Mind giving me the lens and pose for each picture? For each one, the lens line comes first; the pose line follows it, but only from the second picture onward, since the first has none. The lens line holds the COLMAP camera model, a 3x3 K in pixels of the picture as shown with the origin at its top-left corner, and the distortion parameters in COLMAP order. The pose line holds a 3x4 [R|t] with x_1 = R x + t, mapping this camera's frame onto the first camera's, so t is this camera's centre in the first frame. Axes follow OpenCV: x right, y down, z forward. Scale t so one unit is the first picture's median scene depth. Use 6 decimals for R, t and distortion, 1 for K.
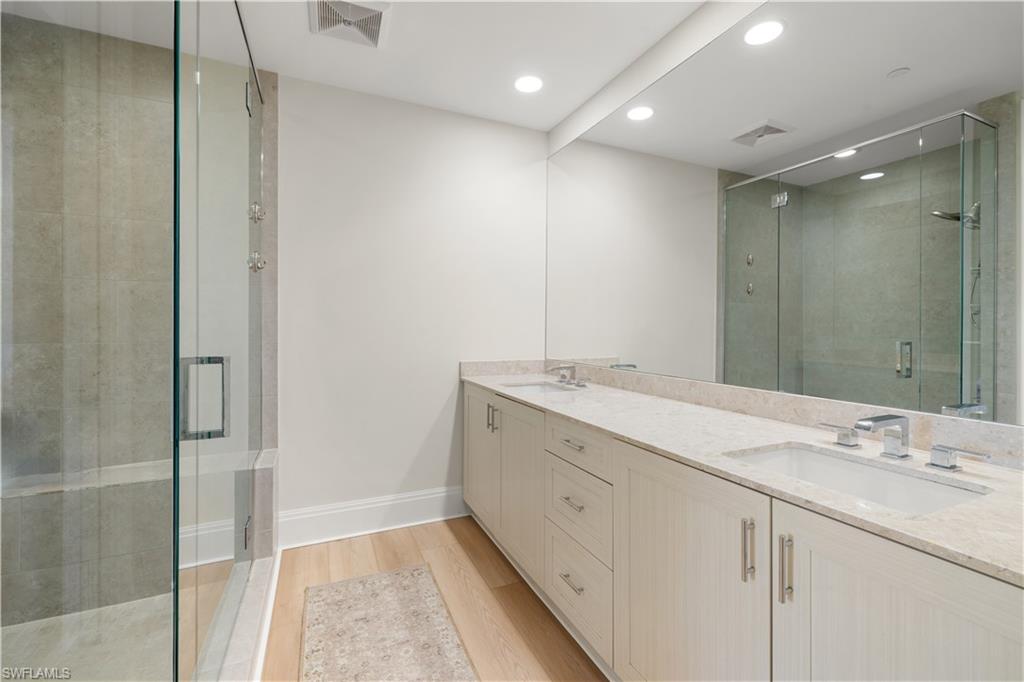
lens RADIAL K [[431.3, 0, 506.8], [0, 431.3, 334.7], [0, 0, 1]] dist [-0.001454, -0.000176]
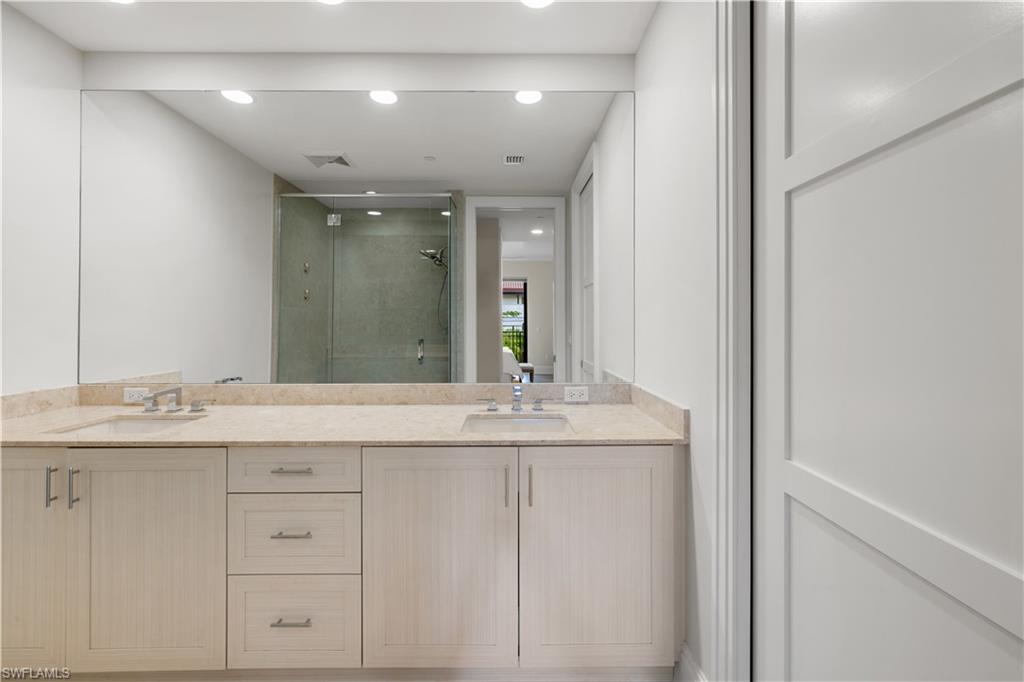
lens RADIAL K [[431.3, 0, 506.8], [0, 431.3, 334.7], [0, 0, 1]] dist [-0.001454, -0.000176]
pose [[0.414074, -0.030479, 0.909733, -0.271132], [0.021095, 0.999492, 0.023884, -0.025985], [-0.909999, 0.009301, 0.414507, 0.115982]]
